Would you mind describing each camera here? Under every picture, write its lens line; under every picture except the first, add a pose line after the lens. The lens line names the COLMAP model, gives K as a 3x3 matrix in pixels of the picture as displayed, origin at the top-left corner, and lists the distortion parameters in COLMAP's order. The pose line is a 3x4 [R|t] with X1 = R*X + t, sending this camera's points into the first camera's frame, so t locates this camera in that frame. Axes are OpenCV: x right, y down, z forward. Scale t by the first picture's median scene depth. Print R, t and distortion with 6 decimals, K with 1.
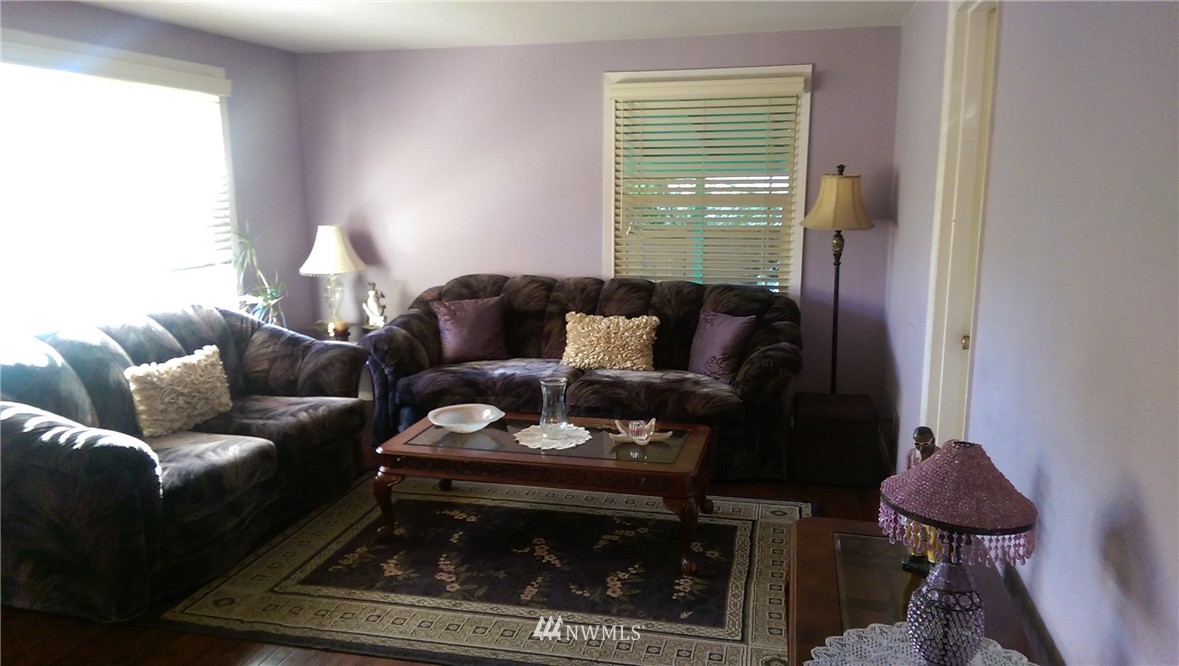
lens RADIAL K [[831.1, 0, 583.2], [0, 831.1, 333.4], [0, 0, 1]] dist [0.093017, -0.126765]
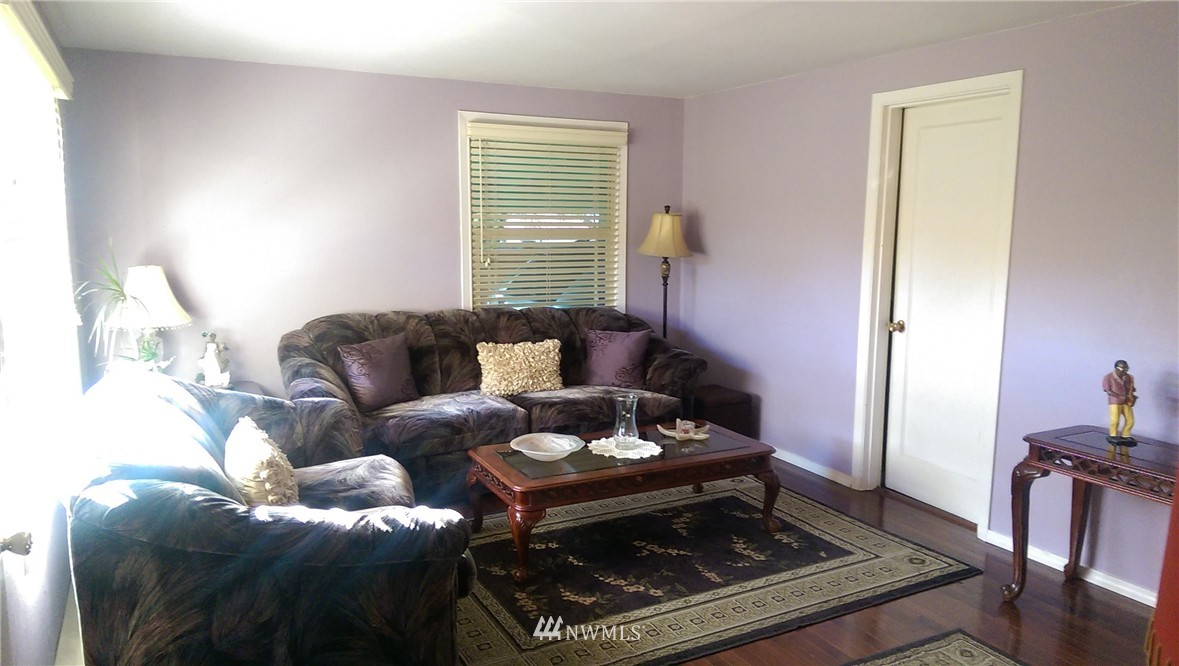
lens RADIAL K [[831.1, 0, 583.2], [0, 831.1, 333.4], [0, 0, 1]] dist [0.093017, -0.126765]
pose [[0.754111, -0.082777, 0.651509, -0.606188], [0.108300, 0.994118, 0.000951, -0.025737], [-0.647755, 0.069841, 0.758640, 0.151450]]
